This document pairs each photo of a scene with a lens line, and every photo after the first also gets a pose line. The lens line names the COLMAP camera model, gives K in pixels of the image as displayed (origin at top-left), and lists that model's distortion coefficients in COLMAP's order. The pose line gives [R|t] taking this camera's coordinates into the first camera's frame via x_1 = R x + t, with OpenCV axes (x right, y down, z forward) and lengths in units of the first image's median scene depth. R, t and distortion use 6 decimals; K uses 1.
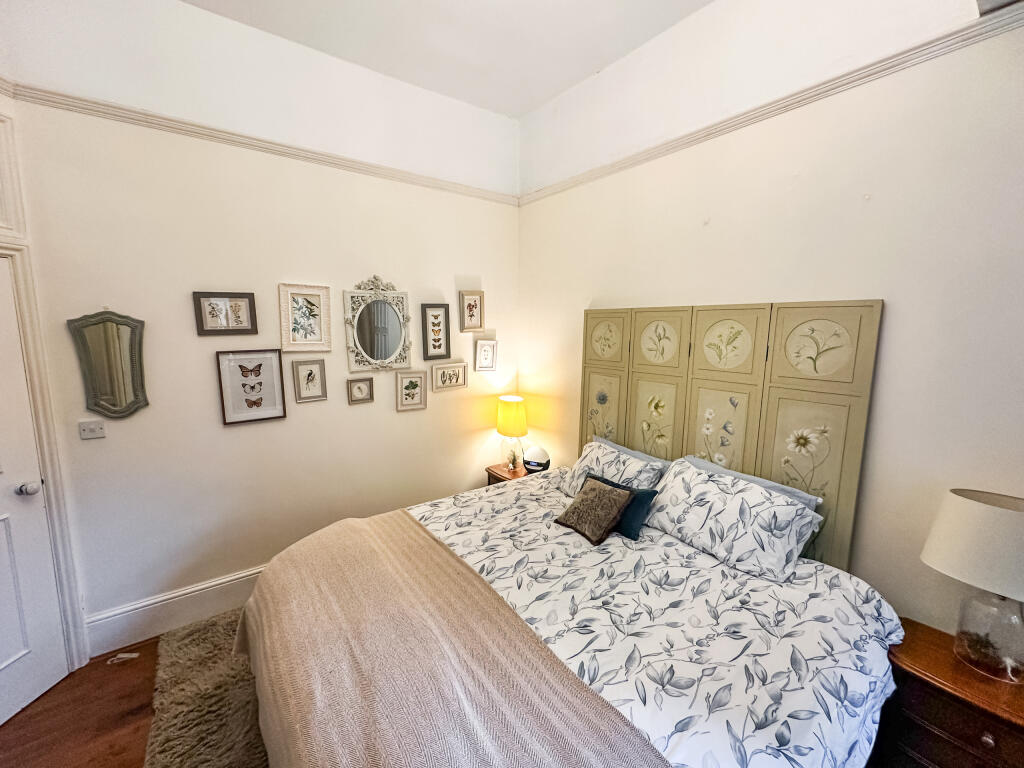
lens RADIAL K [[416.2, 0, 512.0], [0, 416.2, 384.0], [0, 0, 1]] dist [0.001520, -0.000245]
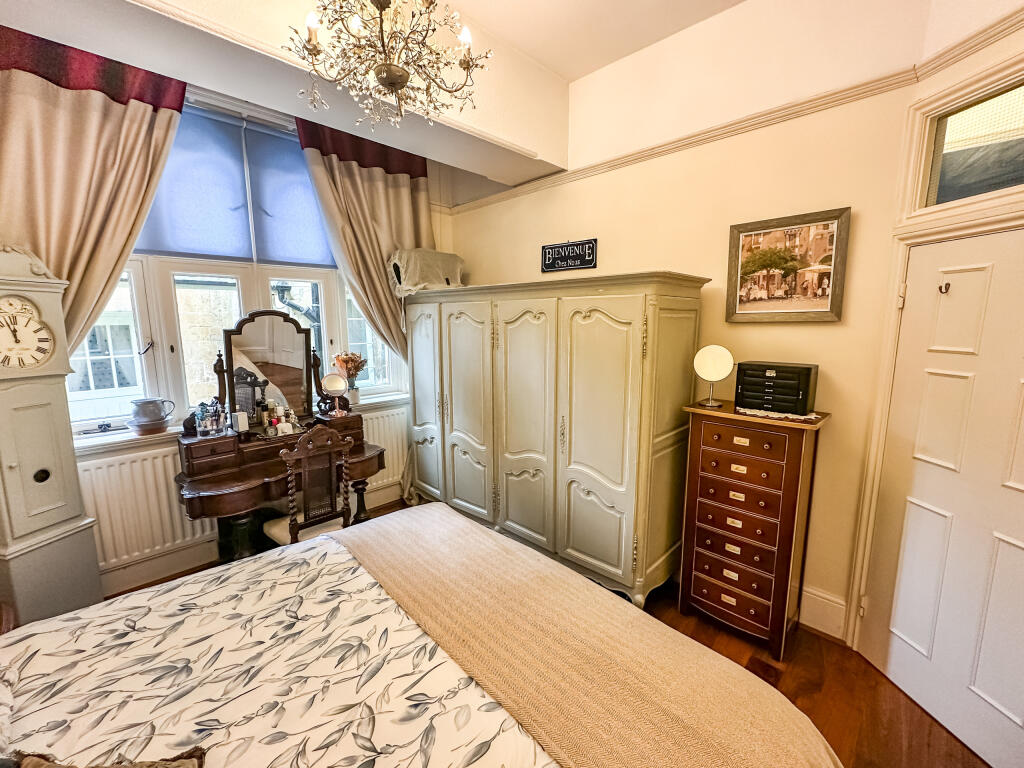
lens RADIAL K [[416.2, 0, 512.0], [0, 416.2, 384.0], [0, 0, 1]] dist [0.001520, -0.000245]
pose [[-0.991134, 0.022449, -0.130958, -0.129622], [-0.015738, 0.958848, 0.283483, -0.212548], [0.131933, 0.283030, -0.949993, 1.644079]]
